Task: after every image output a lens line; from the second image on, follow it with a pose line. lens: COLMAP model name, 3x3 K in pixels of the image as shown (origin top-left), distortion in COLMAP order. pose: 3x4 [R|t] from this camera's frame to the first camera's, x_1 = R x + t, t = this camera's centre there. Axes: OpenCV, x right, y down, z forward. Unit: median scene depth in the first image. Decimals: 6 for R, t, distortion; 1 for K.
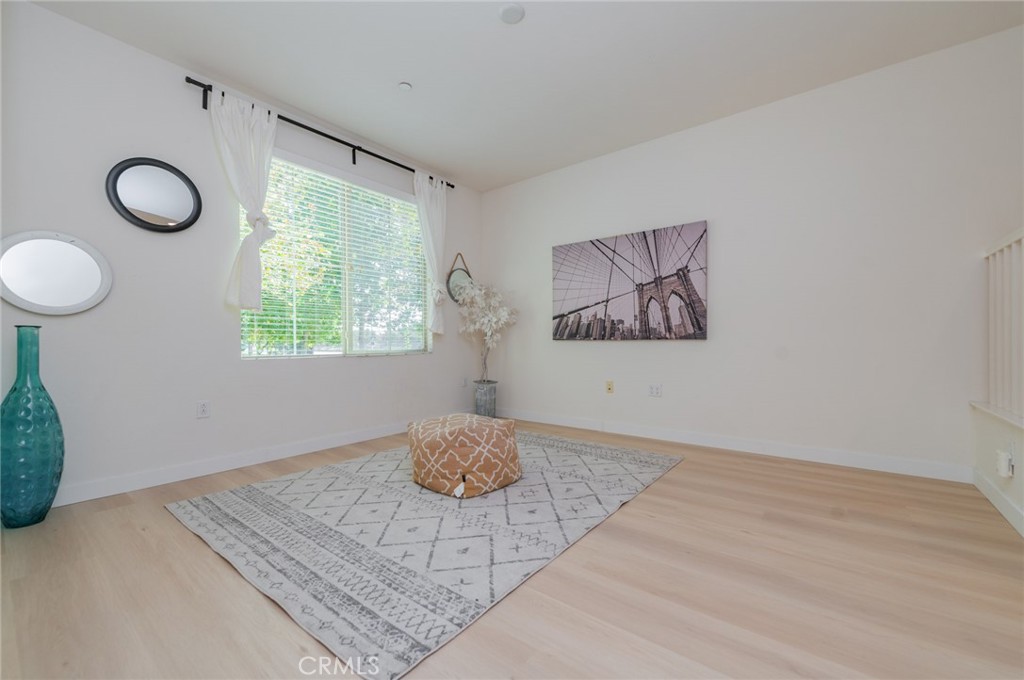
lens RADIAL K [[406.4, 0, 519.0], [0, 406.4, 338.4], [0, 0, 1]] dist [0.016094, 0.000118]
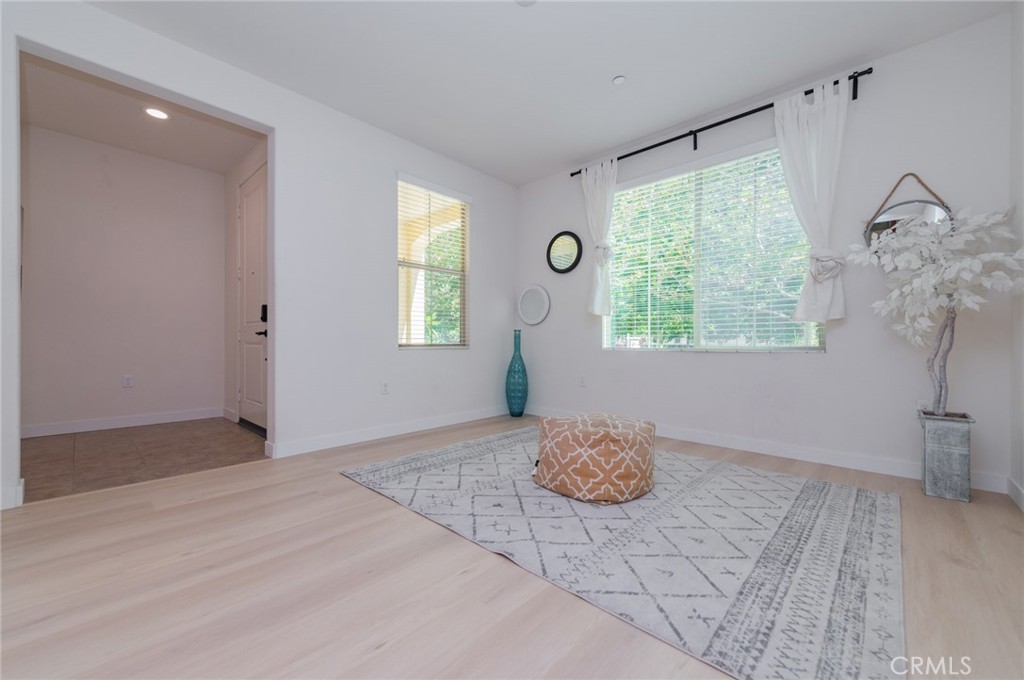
lens RADIAL K [[401.5, 0, 505.4], [0, 401.5, 346.7], [0, 0, 1]] dist [0.011987, -0.003720]
pose [[-0.100612, 0.020386, -0.994717, 0.834411], [0.008012, 0.999774, 0.019680, 0.013812], [0.994893, -0.005990, -0.100753, 0.929595]]
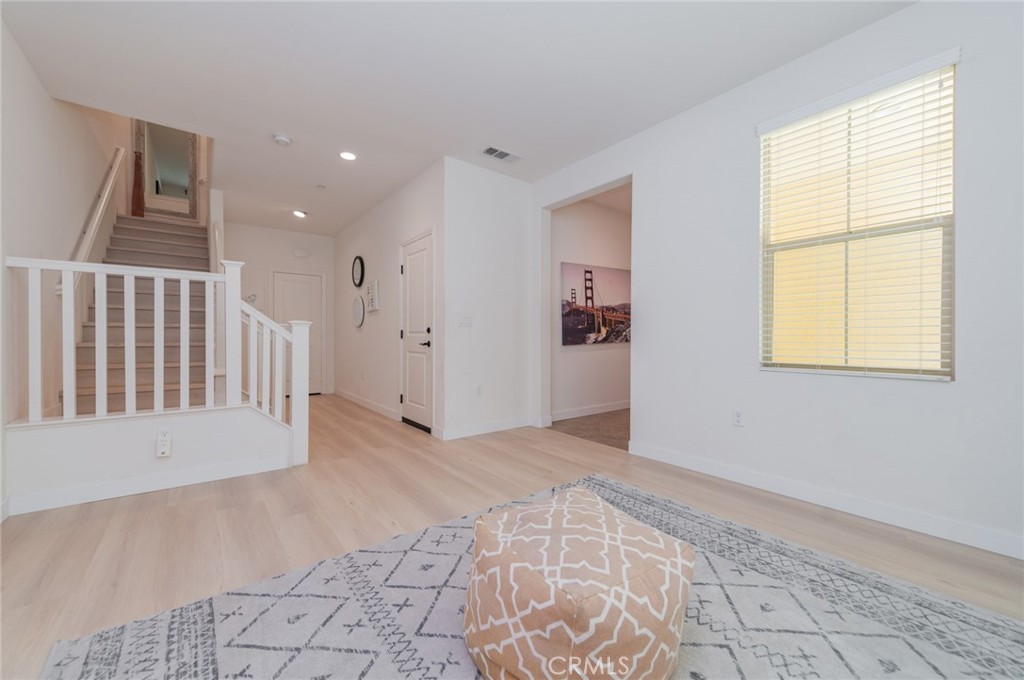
lens RADIAL K [[401.5, 0, 518.2], [0, 401.5, 341.0], [0, 0, 1]] dist [0.011987, -0.003720]
pose [[-0.970062, 0.002303, 0.242847, -0.198903], [0.002294, 0.999997, -0.000320, -0.028873], [-0.242847, 0.000247, -0.970064, 1.567421]]
